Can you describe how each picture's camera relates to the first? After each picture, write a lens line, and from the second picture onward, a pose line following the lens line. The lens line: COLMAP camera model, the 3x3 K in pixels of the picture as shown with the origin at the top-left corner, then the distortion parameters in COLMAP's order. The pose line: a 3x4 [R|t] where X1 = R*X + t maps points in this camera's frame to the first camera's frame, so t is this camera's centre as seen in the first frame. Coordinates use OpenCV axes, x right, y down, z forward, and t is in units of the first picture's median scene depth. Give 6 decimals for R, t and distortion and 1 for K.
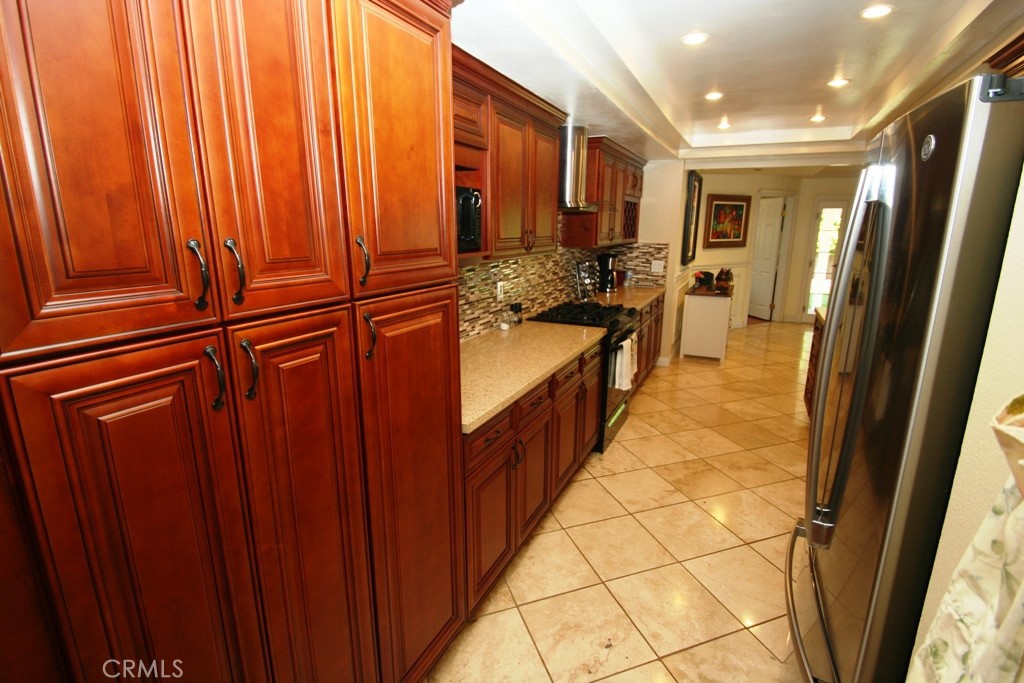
lens RADIAL K [[479.2, 0, 513.4], [0, 479.2, 336.8], [0, 0, 1]] dist [0.014979, -0.018210]
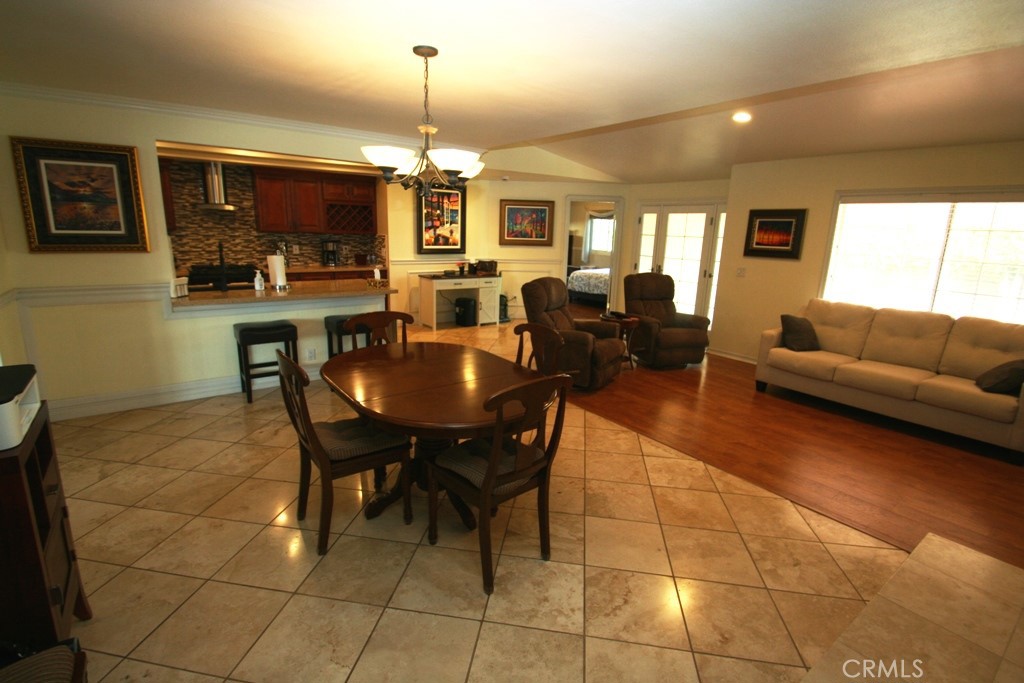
lens RADIAL K [[479.2, 0, 513.4], [0, 479.2, 336.8], [0, 0, 1]] dist [0.014979, -0.018210]
pose [[0.889981, 0.126171, -0.438195, 2.084346], [-0.130089, 0.991275, 0.021209, 0.024741], [0.437048, 0.038129, 0.898630, -0.095292]]
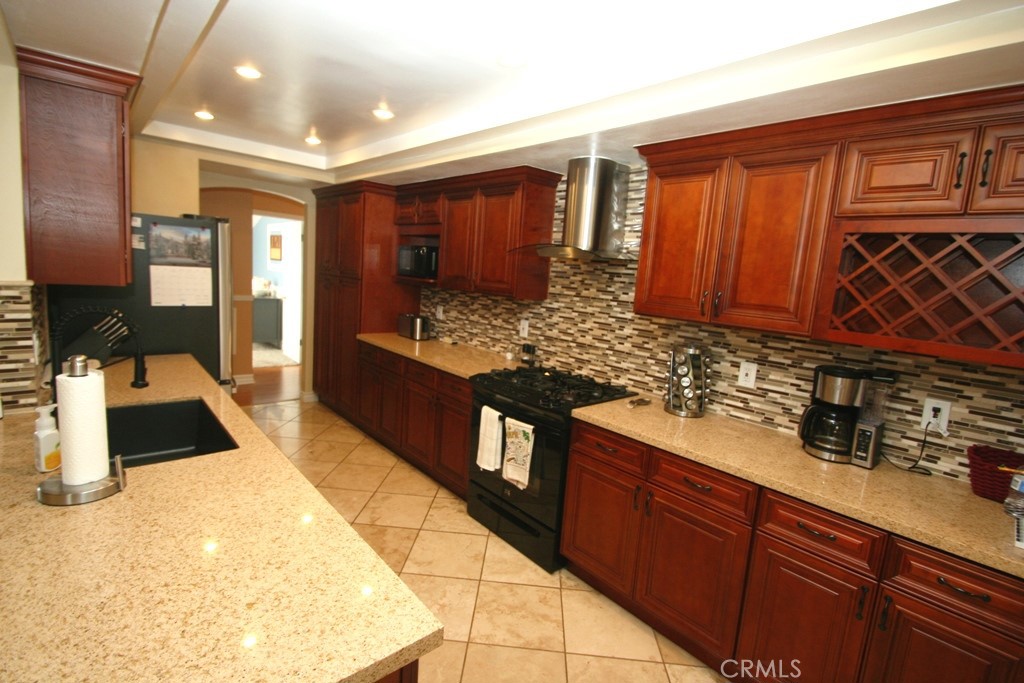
lens RADIAL K [[479.2, 0, 513.4], [0, 479.2, 336.8], [0, 0, 1]] dist [0.014979, -0.018210]
pose [[-0.378507, 0.099097, -0.920278, 1.009672], [-0.278008, 0.936174, 0.215153, -0.308227], [0.882861, 0.337282, -0.326799, 1.323915]]
